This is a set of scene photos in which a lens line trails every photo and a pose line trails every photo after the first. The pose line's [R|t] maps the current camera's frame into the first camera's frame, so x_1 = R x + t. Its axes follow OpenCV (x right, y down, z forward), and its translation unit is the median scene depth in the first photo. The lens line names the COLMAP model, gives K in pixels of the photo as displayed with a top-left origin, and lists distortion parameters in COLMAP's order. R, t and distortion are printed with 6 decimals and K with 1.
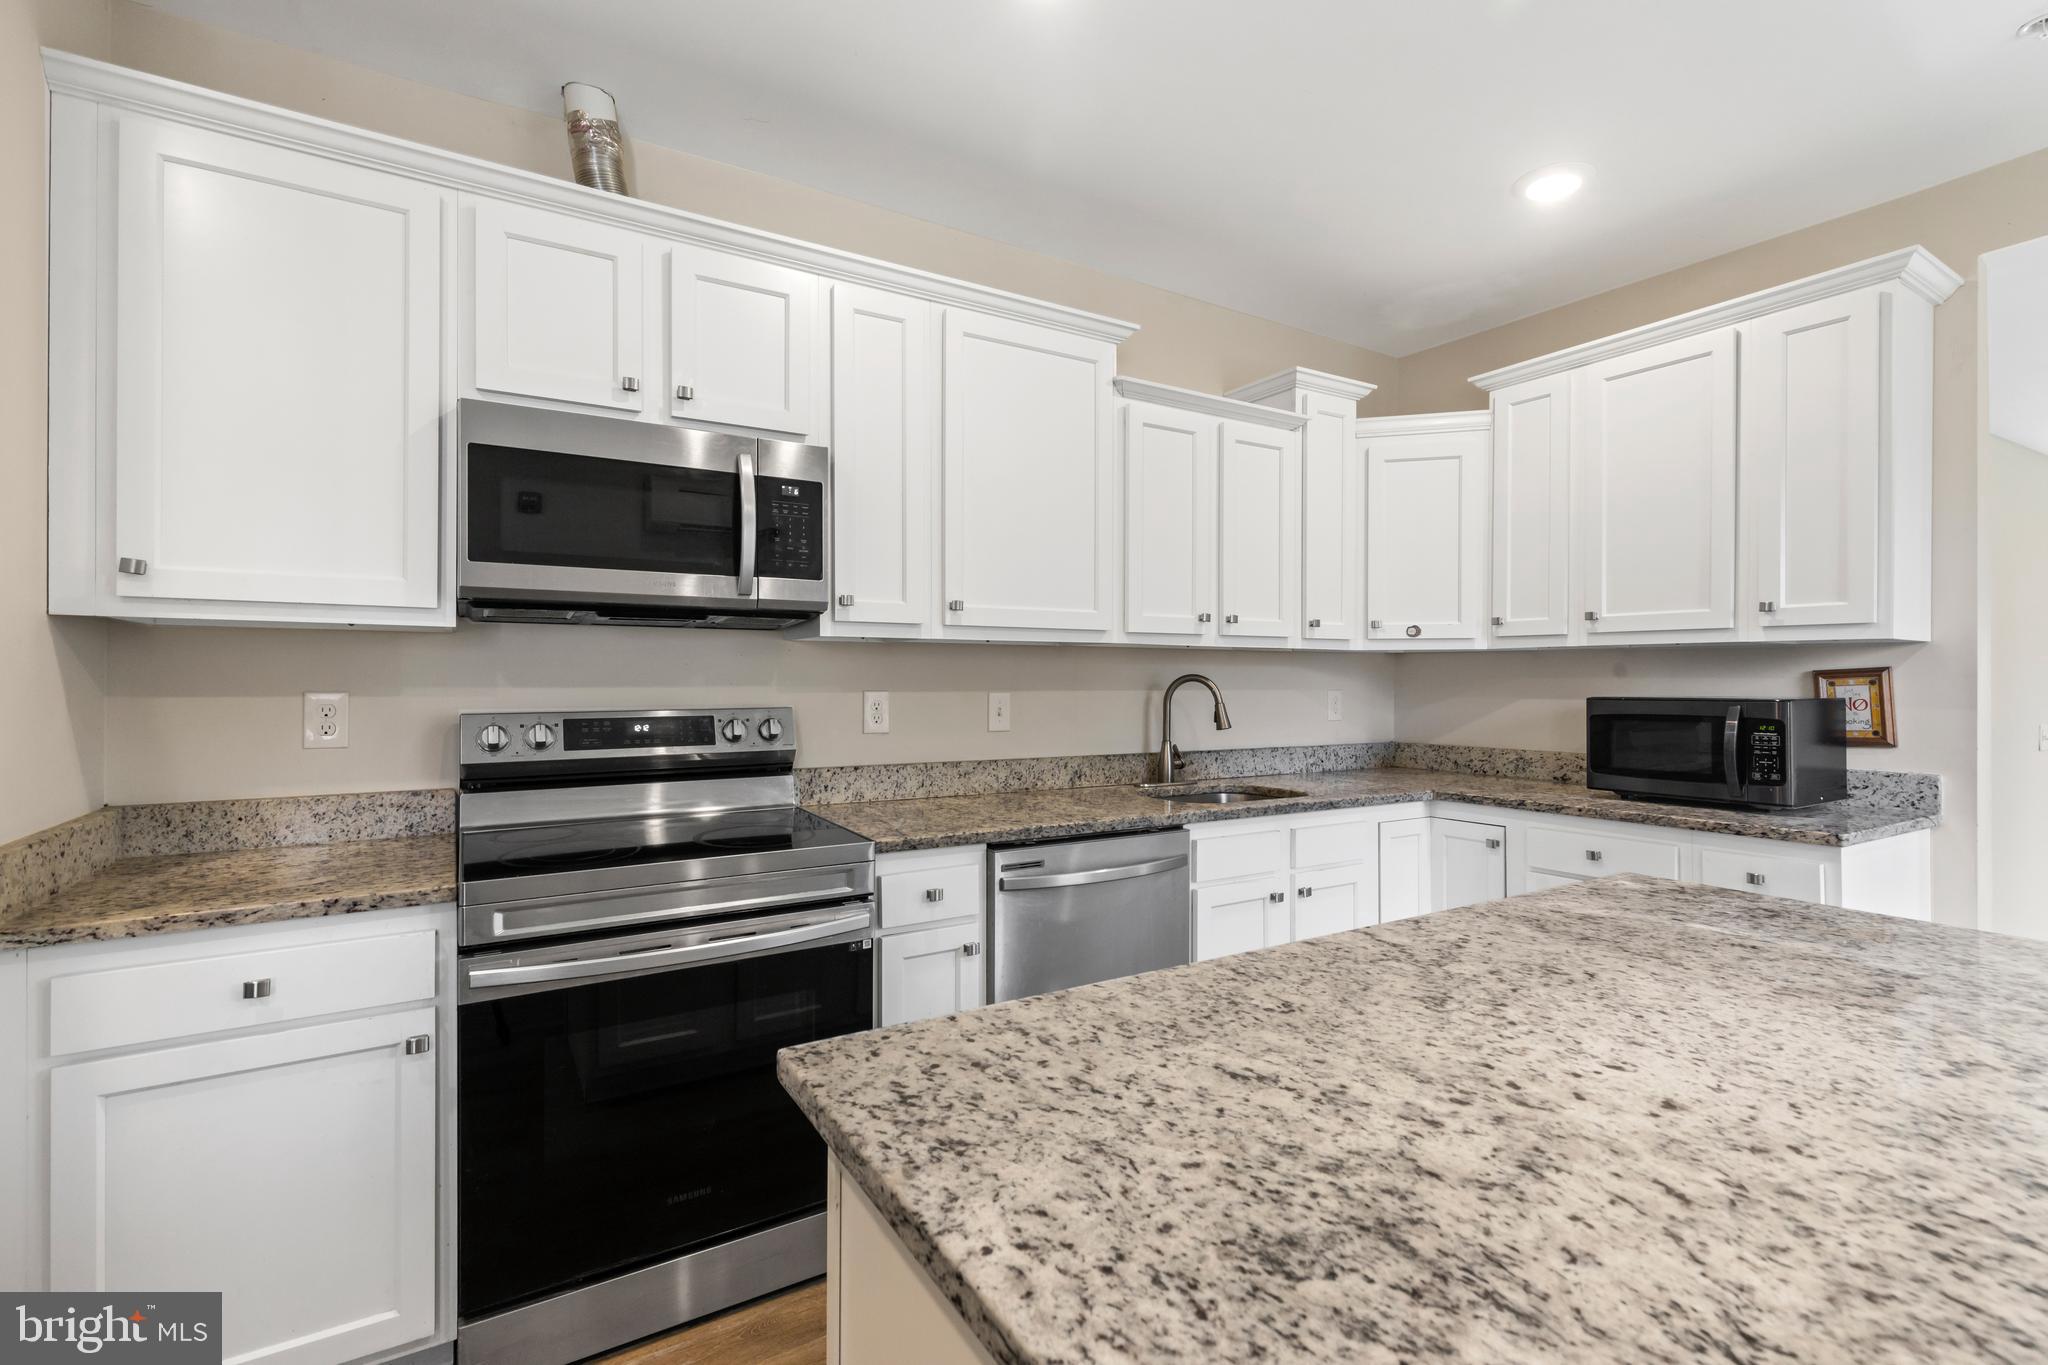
lens RADIAL K [[920.5, 0, 1033.9], [0, 920.5, 674.9], [0, 0, 1]] dist [0.007664, -0.001699]
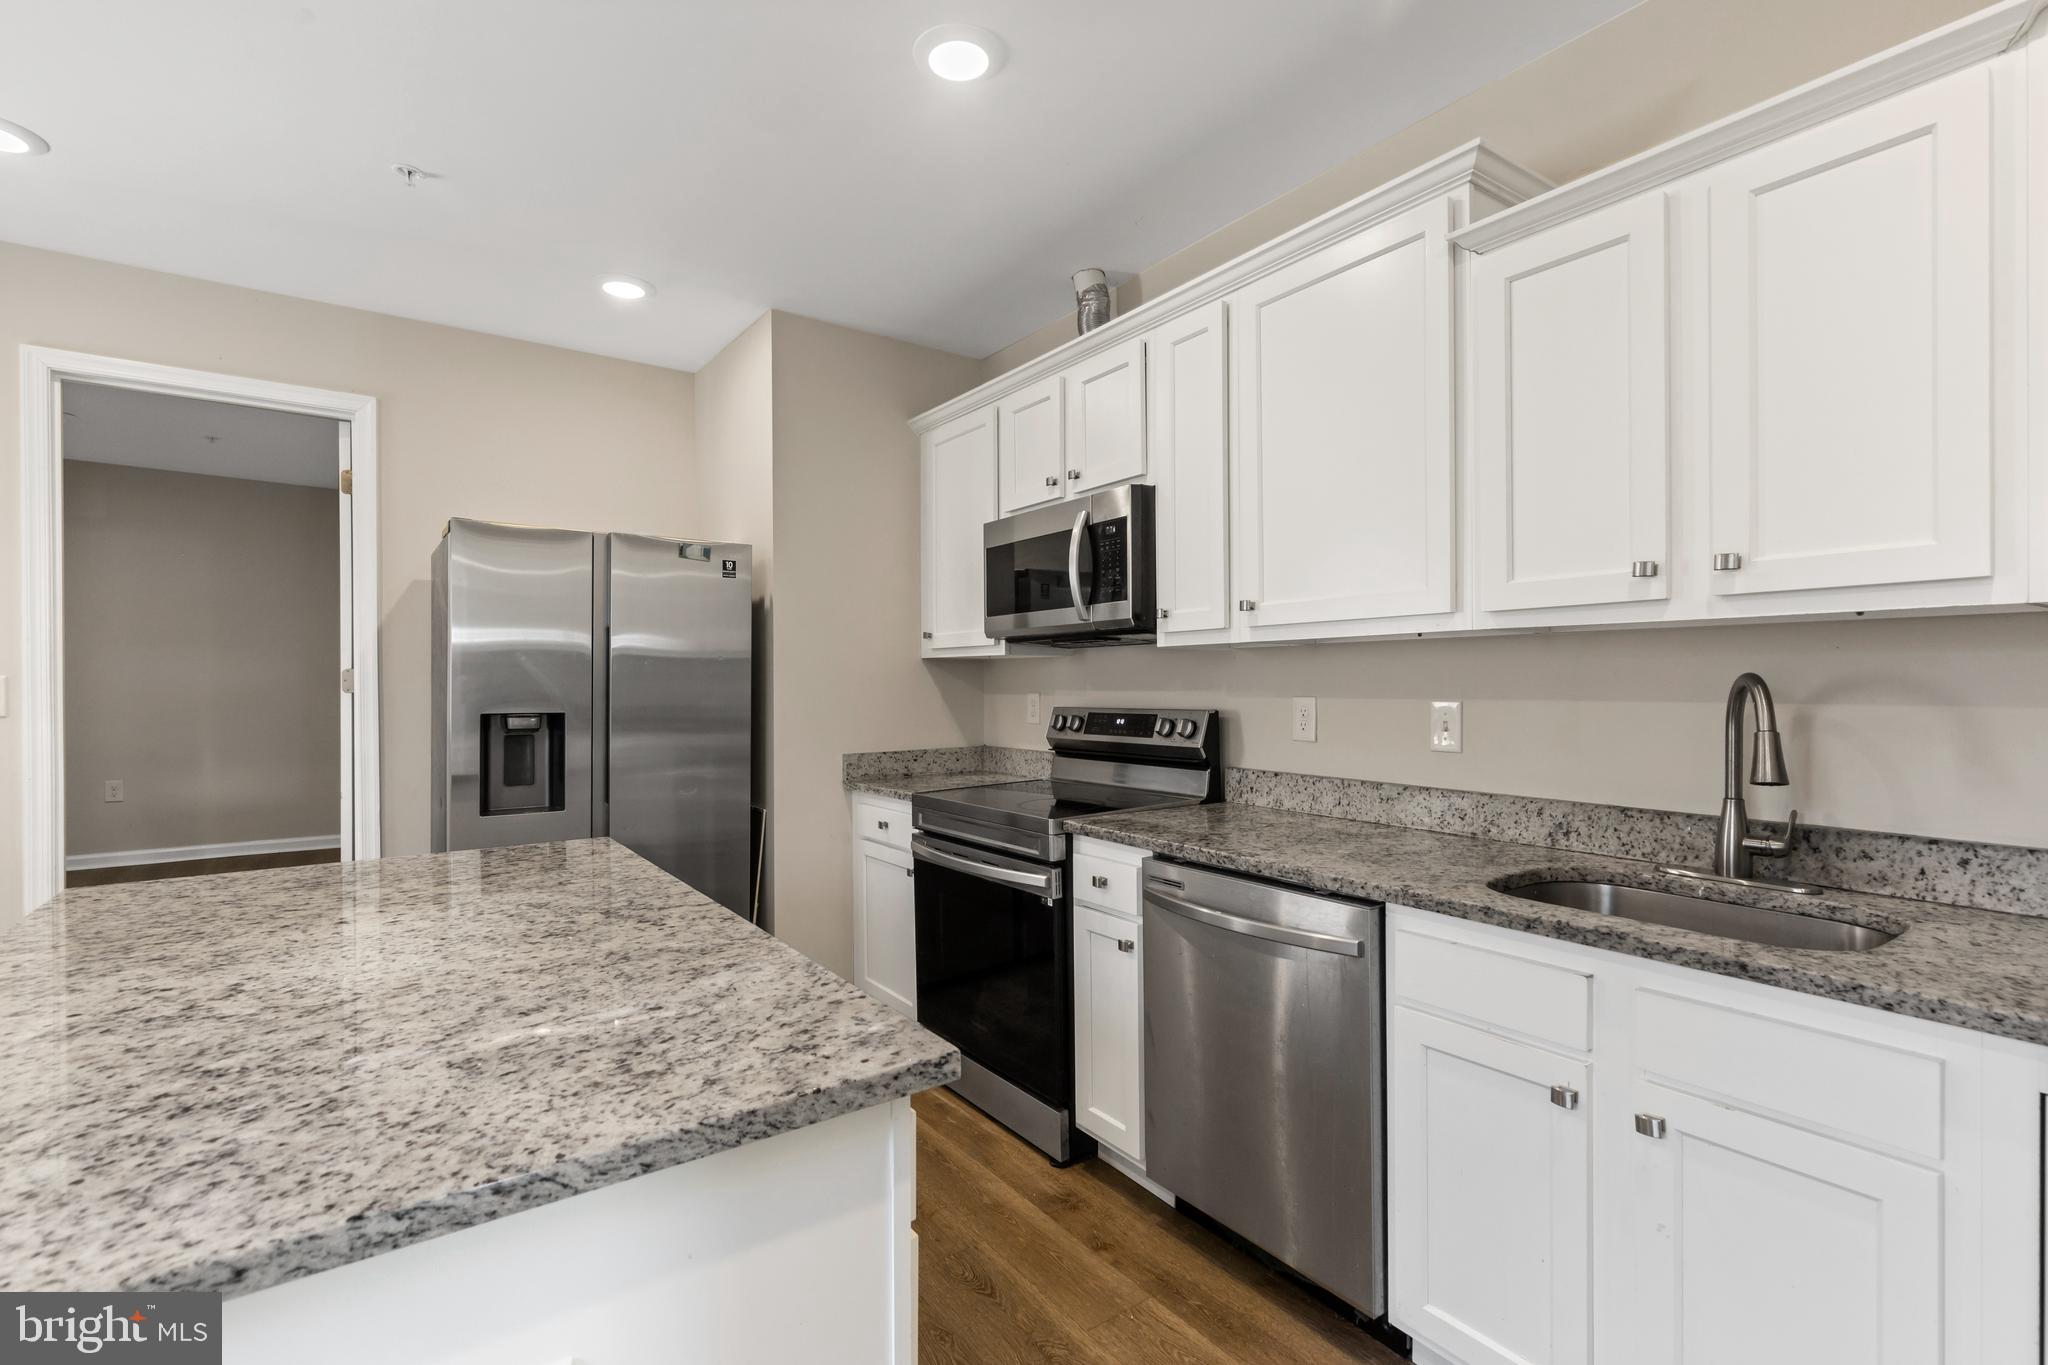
lens RADIAL K [[920.5, 0, 1021.4], [0, 920.5, 682.3], [0, 0, 1]] dist [0.007664, -0.001699]
pose [[0.071832, -0.002318, -0.997414, 0.867198], [0.010015, 0.999949, -0.001602, 0.001580], [0.997366, -0.009874, 0.071851, 0.734757]]
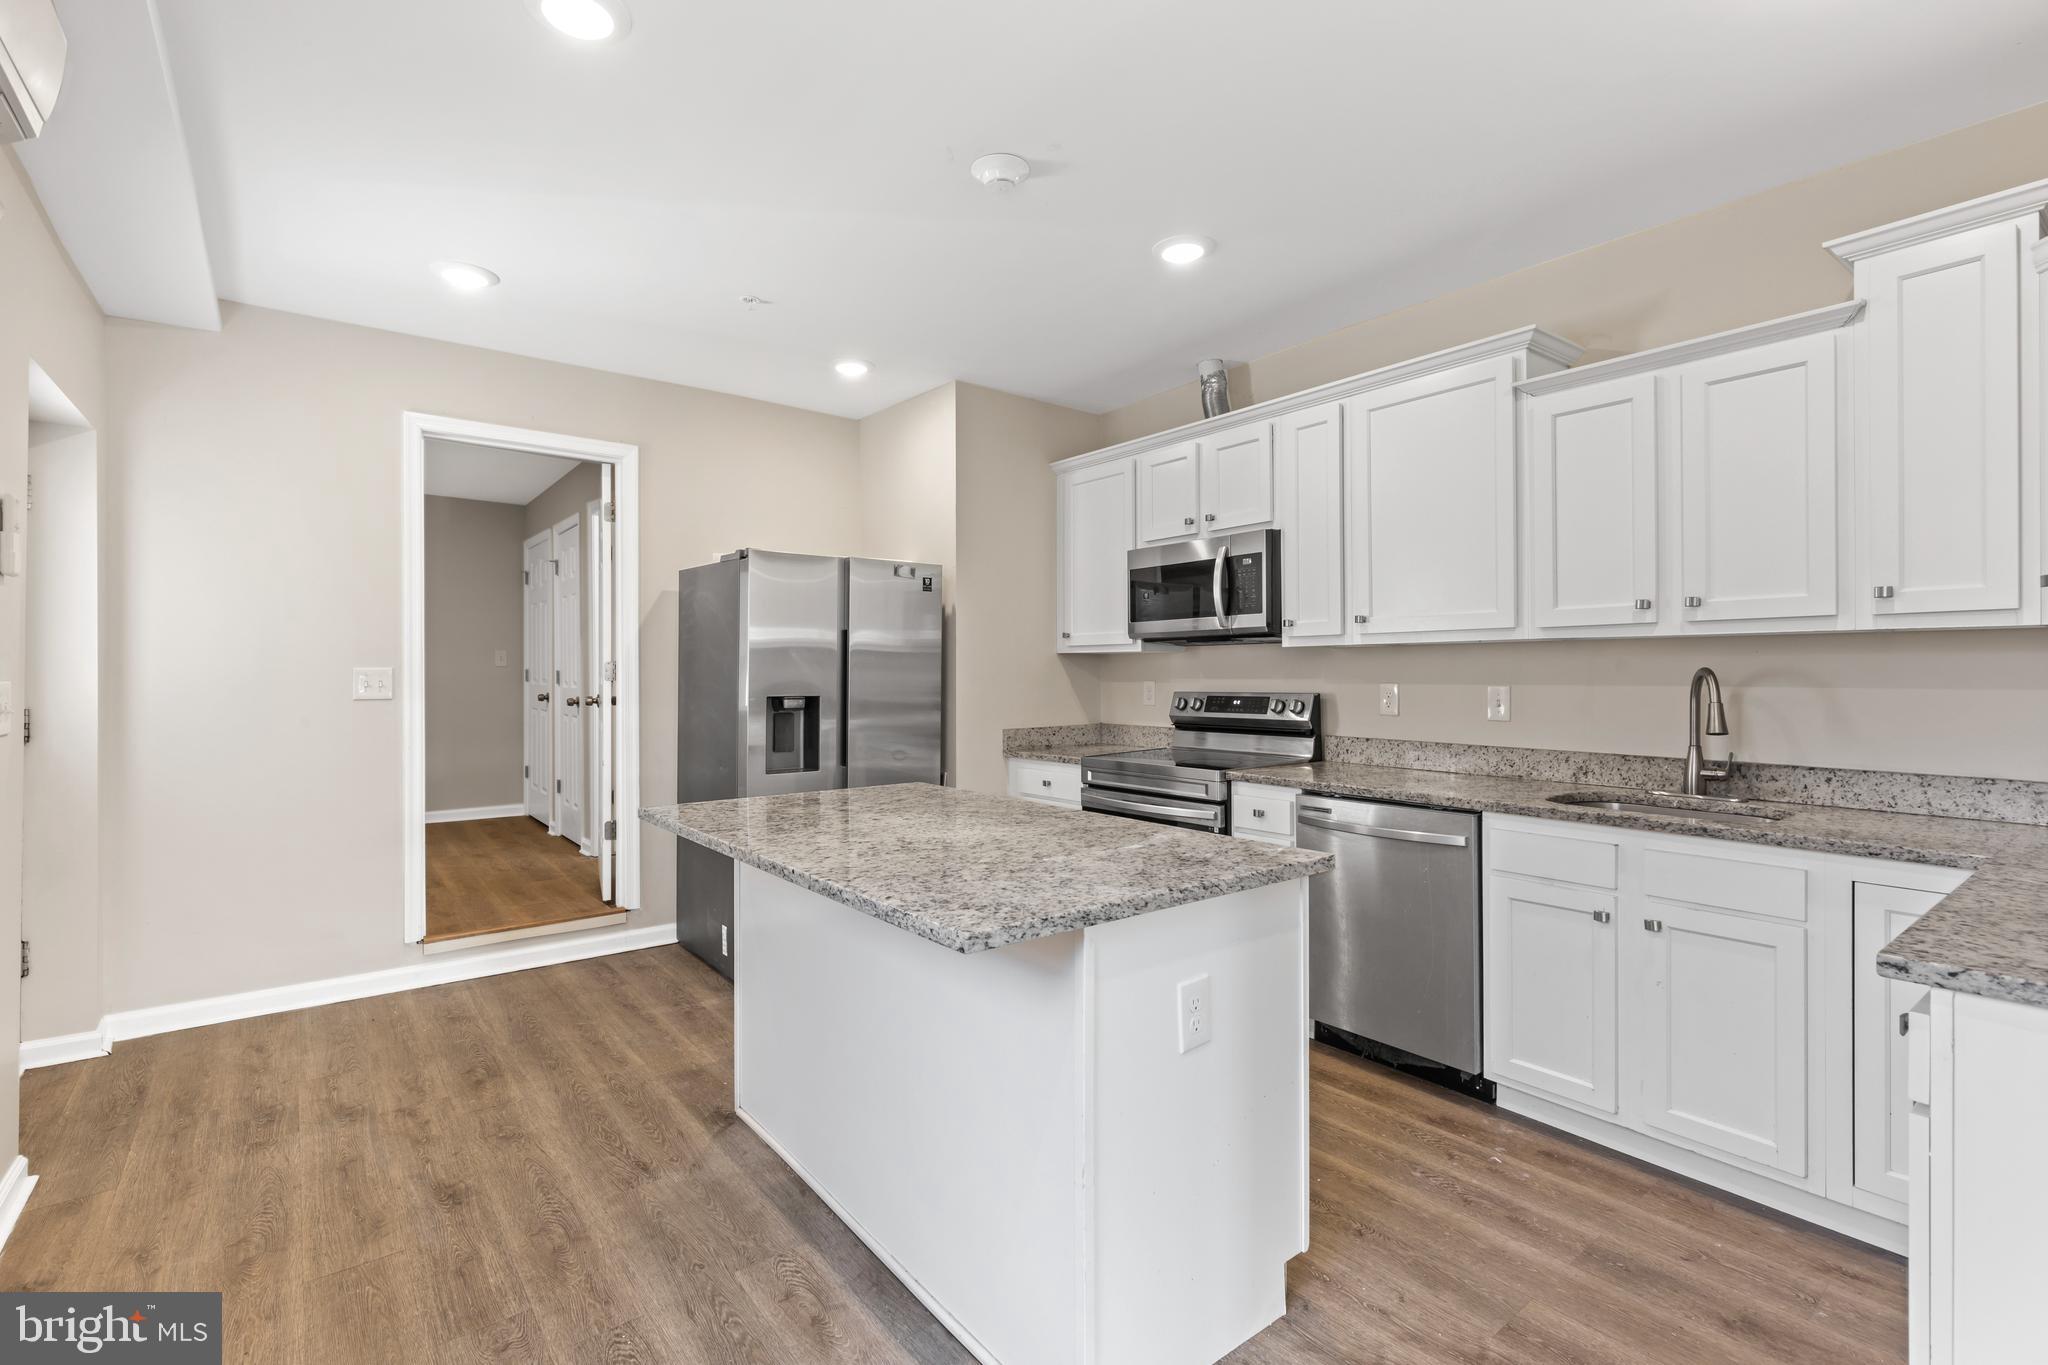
lens RADIAL K [[920.5, 0, 1021.6], [0, 920.5, 668.8], [0, 0, 1]] dist [0.007664, -0.001699]
pose [[0.114325, -0.005280, -0.993429, 1.236430], [0.009761, 0.999944, -0.004191, -0.002974], [0.993395, -0.009218, 0.114370, 0.375546]]
